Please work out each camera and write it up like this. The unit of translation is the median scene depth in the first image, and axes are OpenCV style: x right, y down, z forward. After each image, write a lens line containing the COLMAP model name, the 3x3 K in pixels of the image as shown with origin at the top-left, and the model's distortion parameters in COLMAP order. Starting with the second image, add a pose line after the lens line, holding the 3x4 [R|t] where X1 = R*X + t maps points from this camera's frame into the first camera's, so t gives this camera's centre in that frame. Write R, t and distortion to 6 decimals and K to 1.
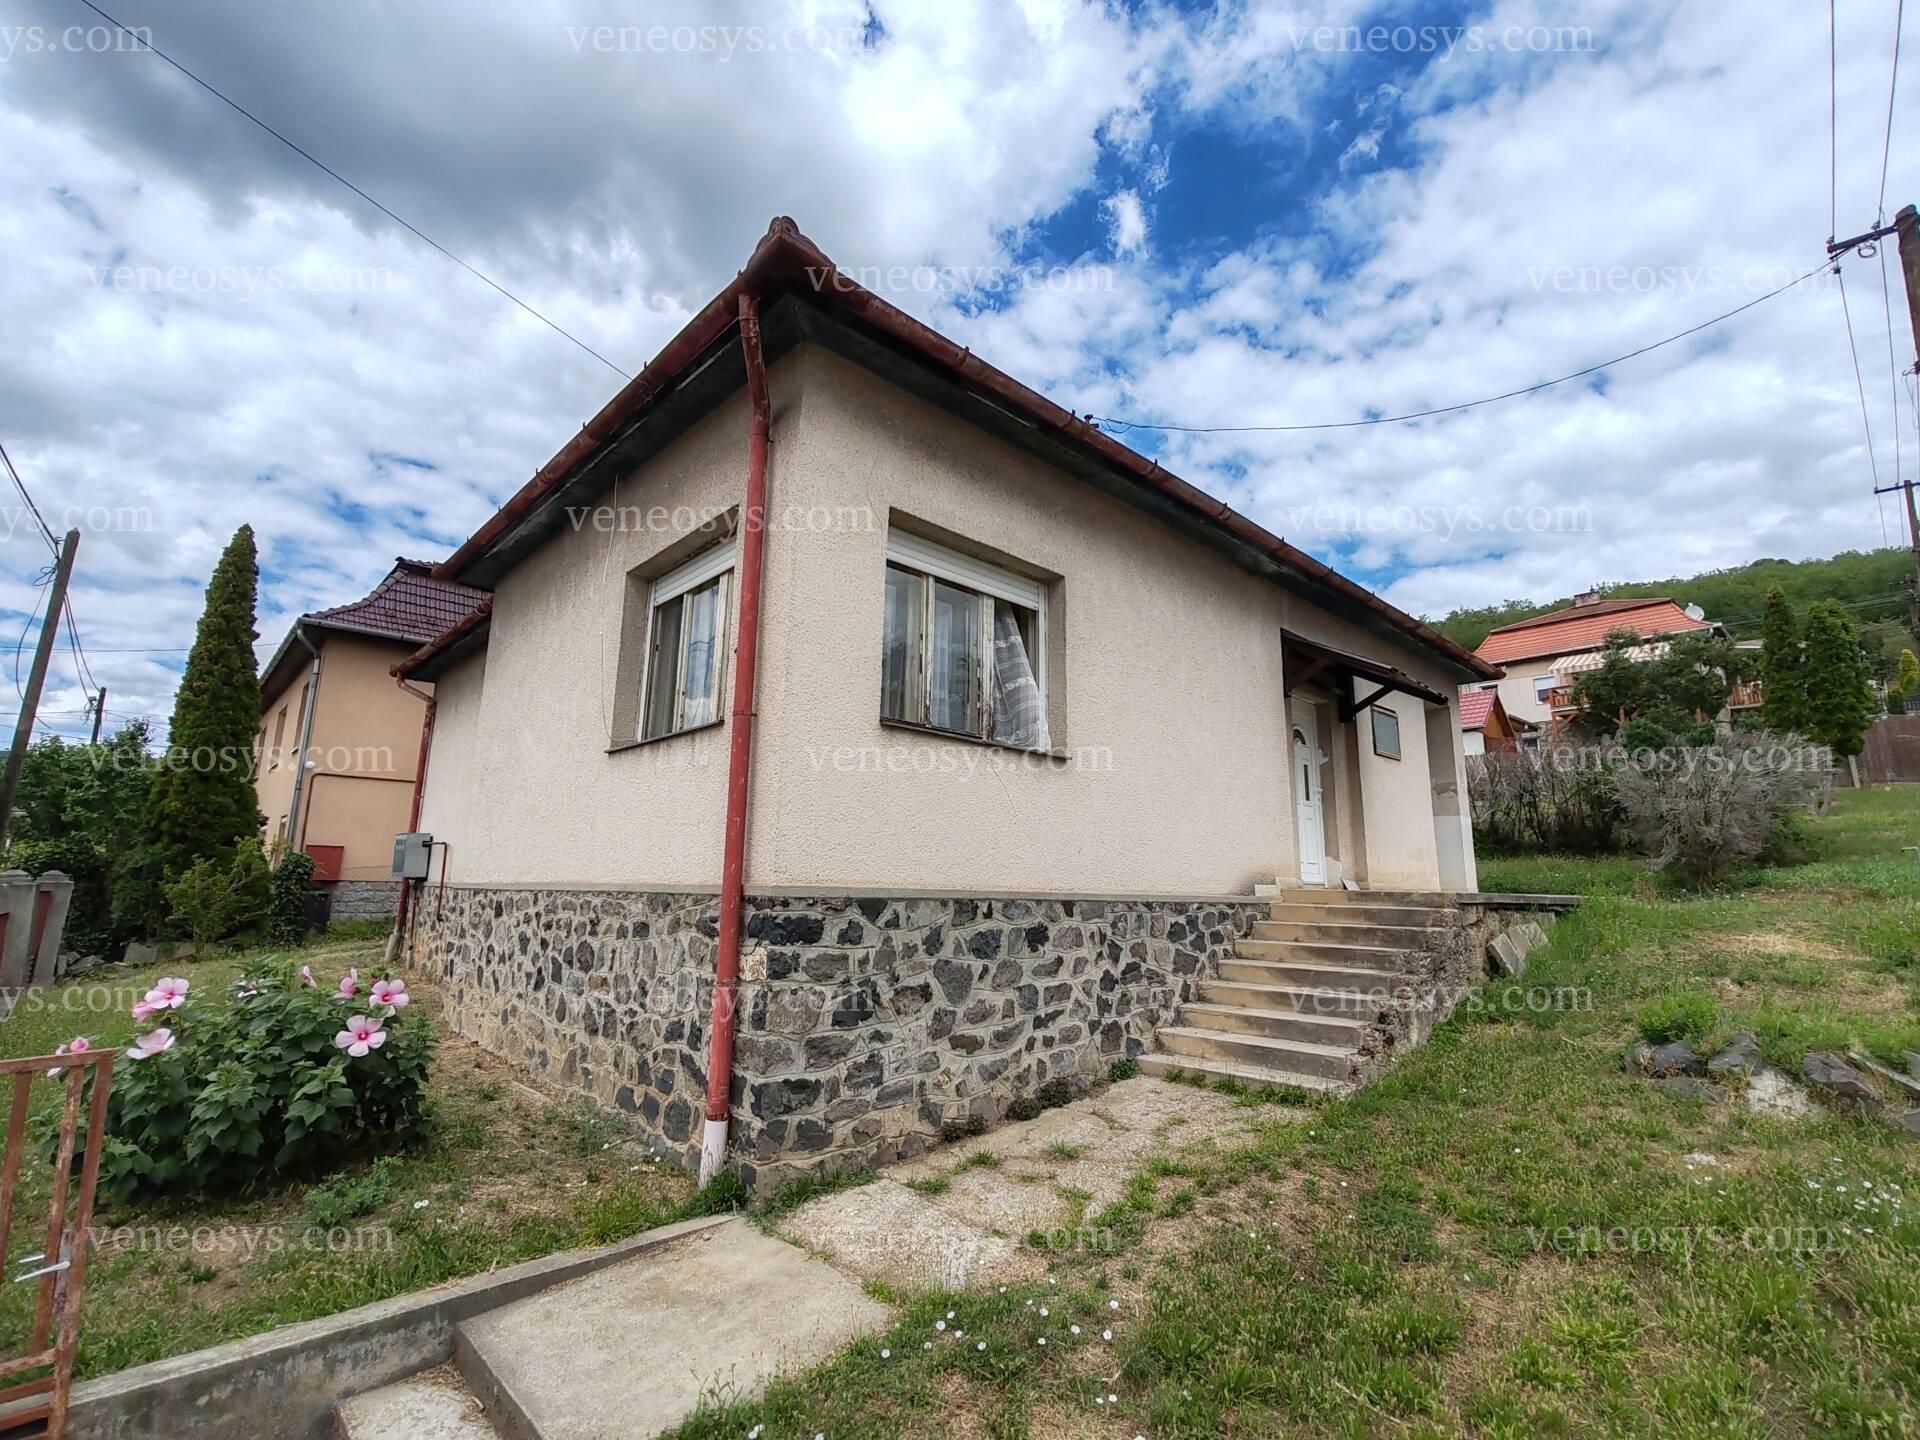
lens RADIAL K [[875.1, 0, 963.8], [0, 875.1, 722.6], [0, 0, 1]] dist [0.000965, 0.001171]
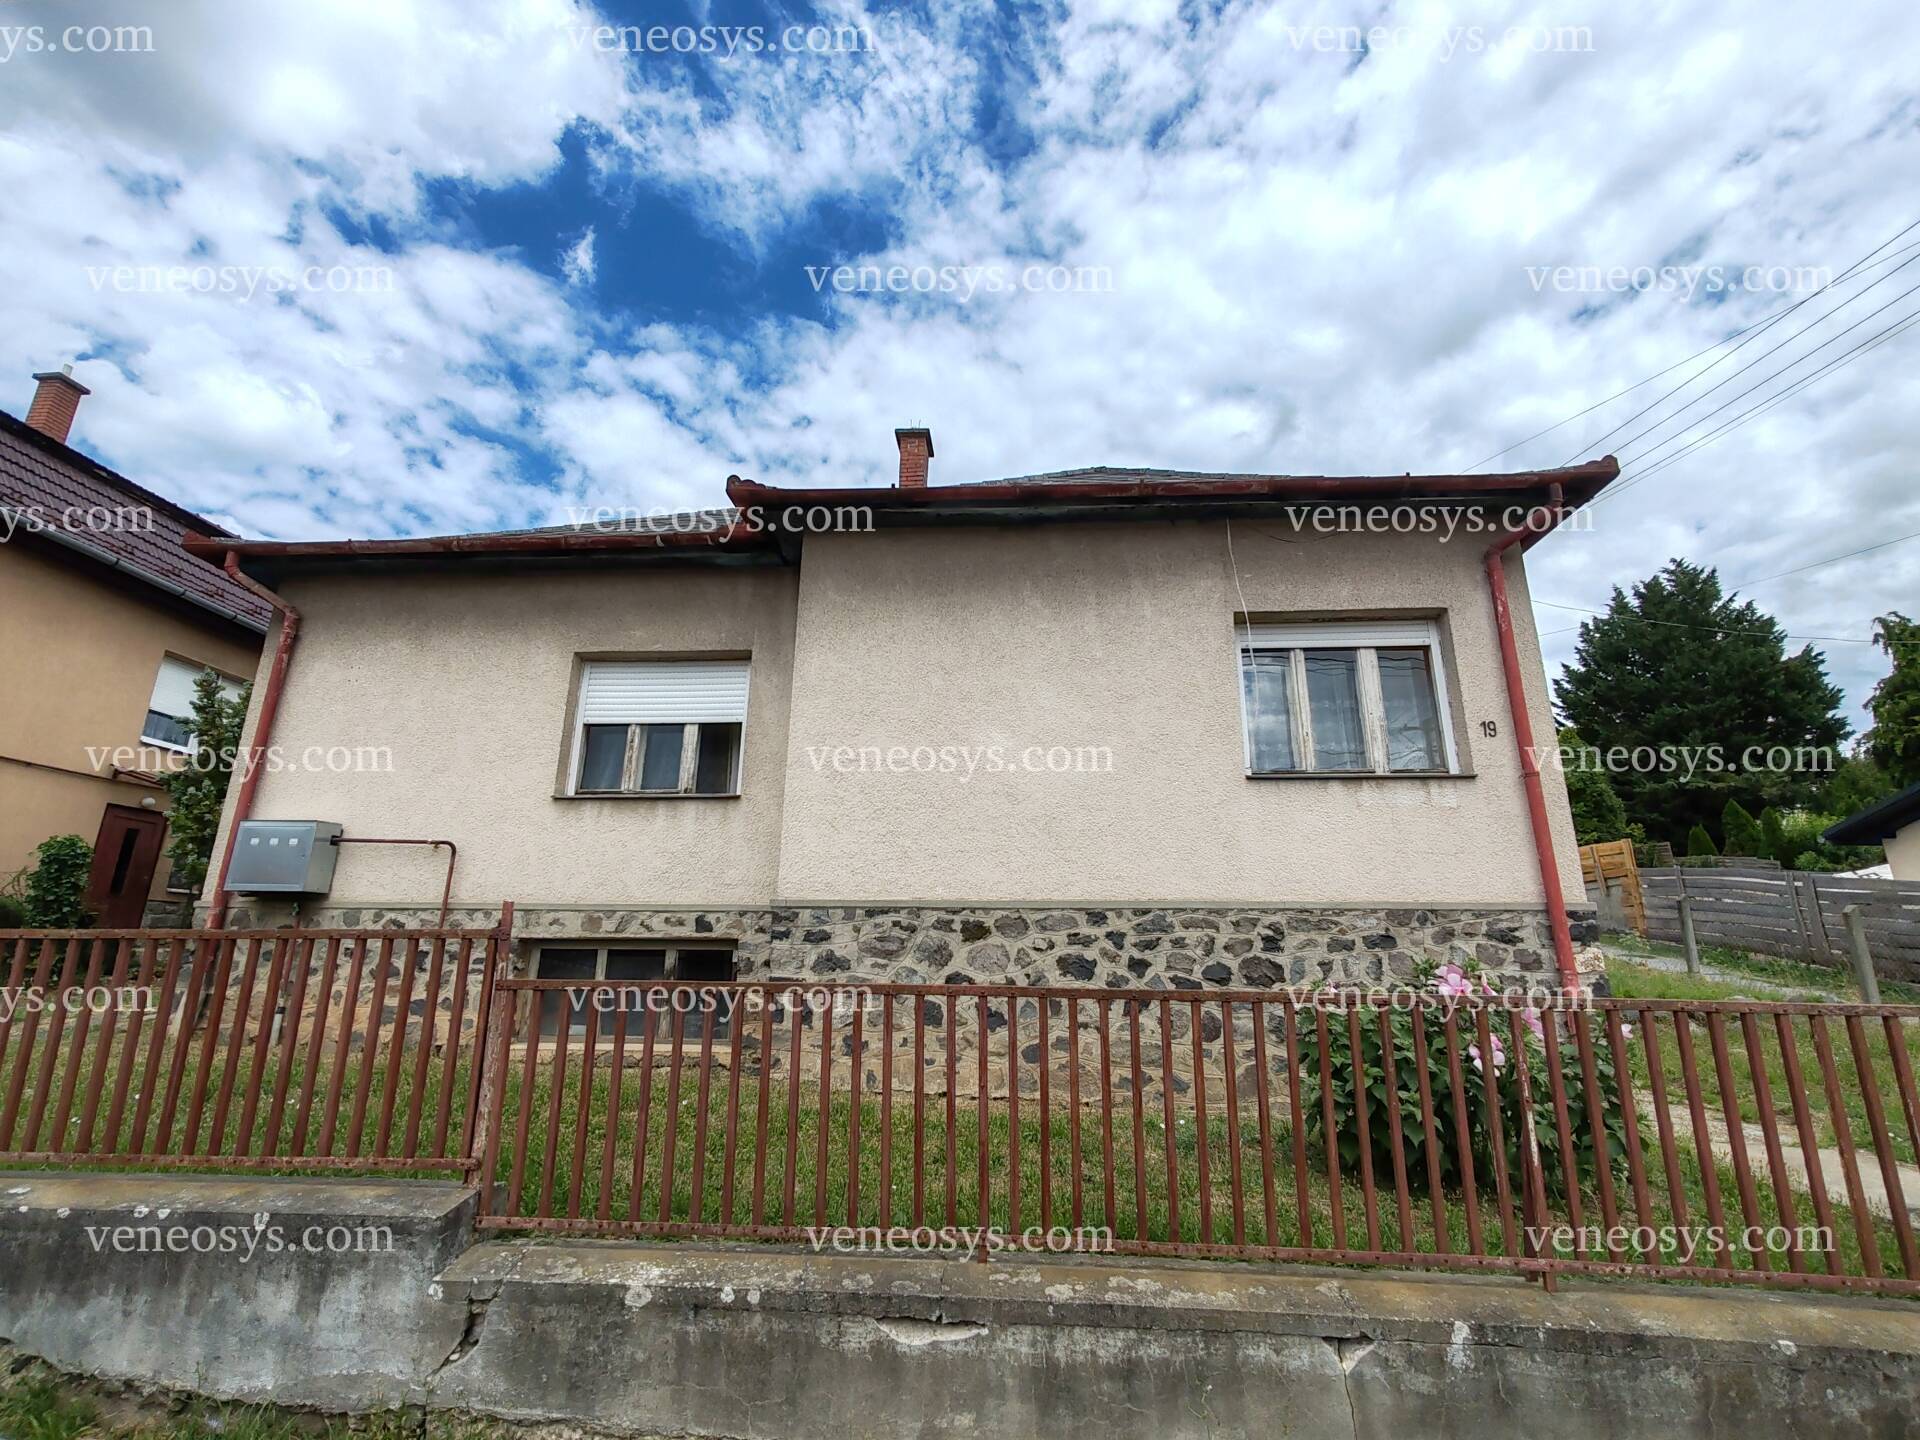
lens RADIAL K [[890.6, 0, 957.4], [0, 890.6, 713.2], [0, 0, 1]] dist [-0.009002, 0.000182]
pose [[0.735406, 0.185696, 0.651686, -1.087519], [-0.129058, 0.982498, -0.134321, 0.116148], [-0.665223, 0.014675, 0.746500, 0.337872]]
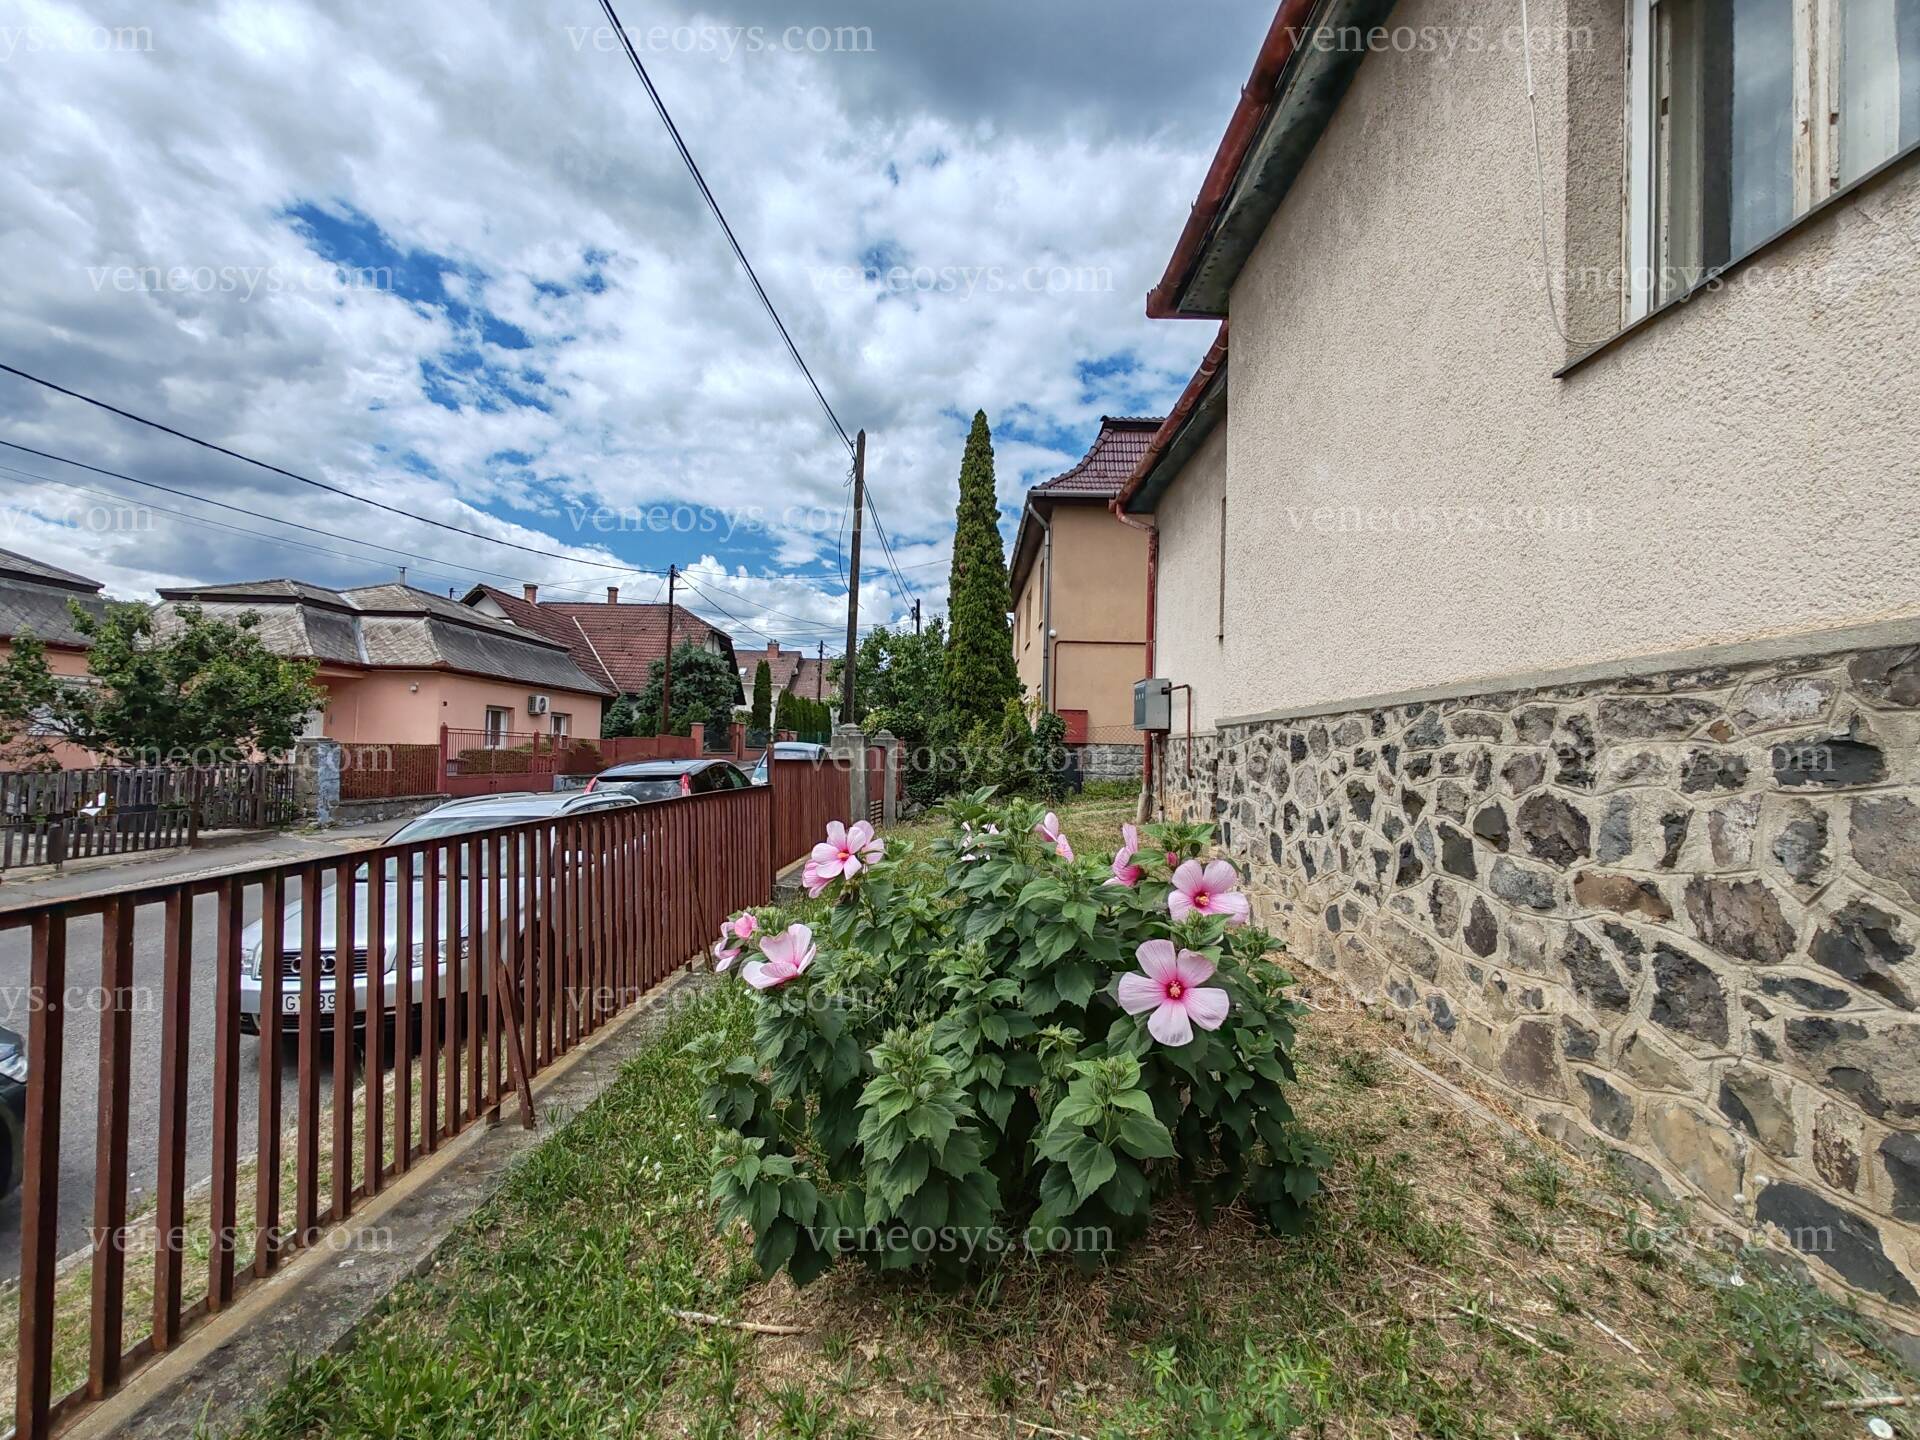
lens RADIAL K [[875.1, 0, 963.8], [0, 875.1, 722.6], [0, 0, 1]] dist [0.000965, 0.001171]
pose [[0.730062, -0.023440, -0.682978, -0.259780], [0.116860, 0.988973, 0.090974, 0.102896], [0.673315, -0.146229, 0.724751, 0.359249]]
